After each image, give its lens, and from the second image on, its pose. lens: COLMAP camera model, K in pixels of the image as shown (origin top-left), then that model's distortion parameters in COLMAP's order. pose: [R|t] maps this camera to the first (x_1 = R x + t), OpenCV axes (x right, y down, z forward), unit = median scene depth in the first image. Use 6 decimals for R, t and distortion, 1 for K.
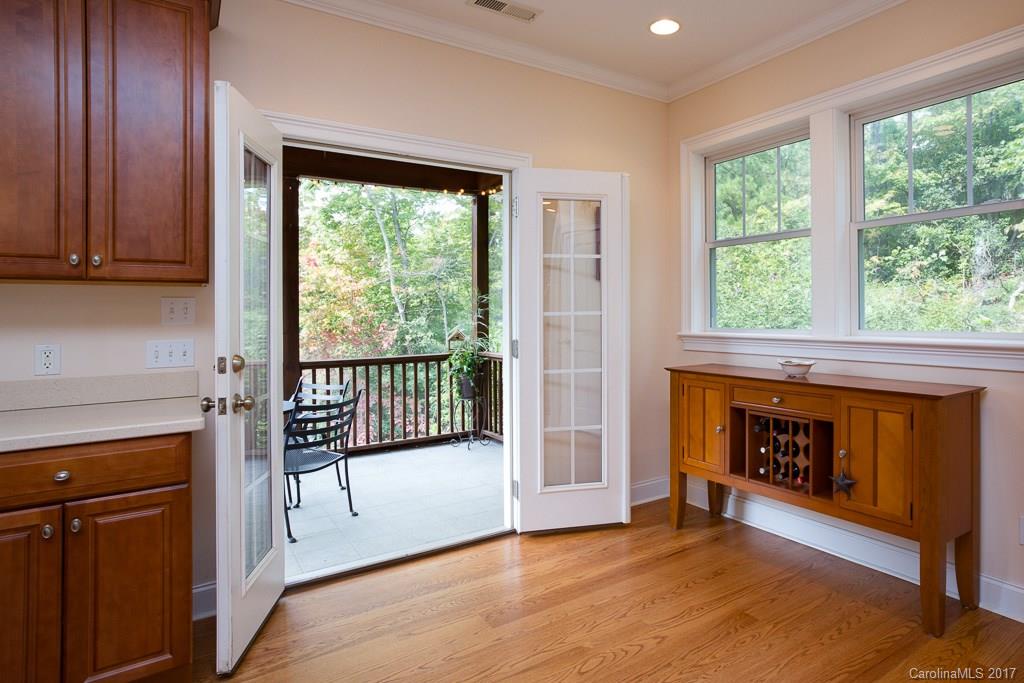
lens RADIAL K [[579.8, 0, 512.0], [0, 579.8, 341.5], [0, 0, 1]] dist [-0.000183, -0.000100]
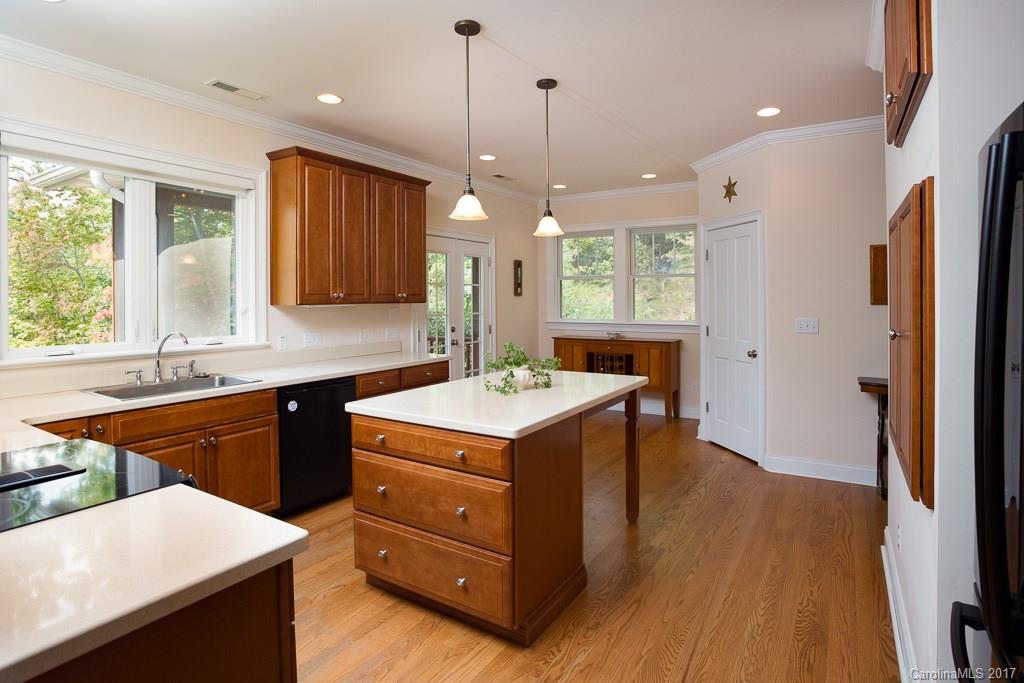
lens RADIAL K [[518.7, 0, 515.5], [0, 518.7, 312.9], [0, 0, 1]] dist [-0.001175, -0.000511]
pose [[0.898097, -0.002008, 0.439794, -0.848665], [0.014738, 0.999565, -0.025531, 0.005255], [-0.439551, 0.029411, 0.897736, -0.766606]]
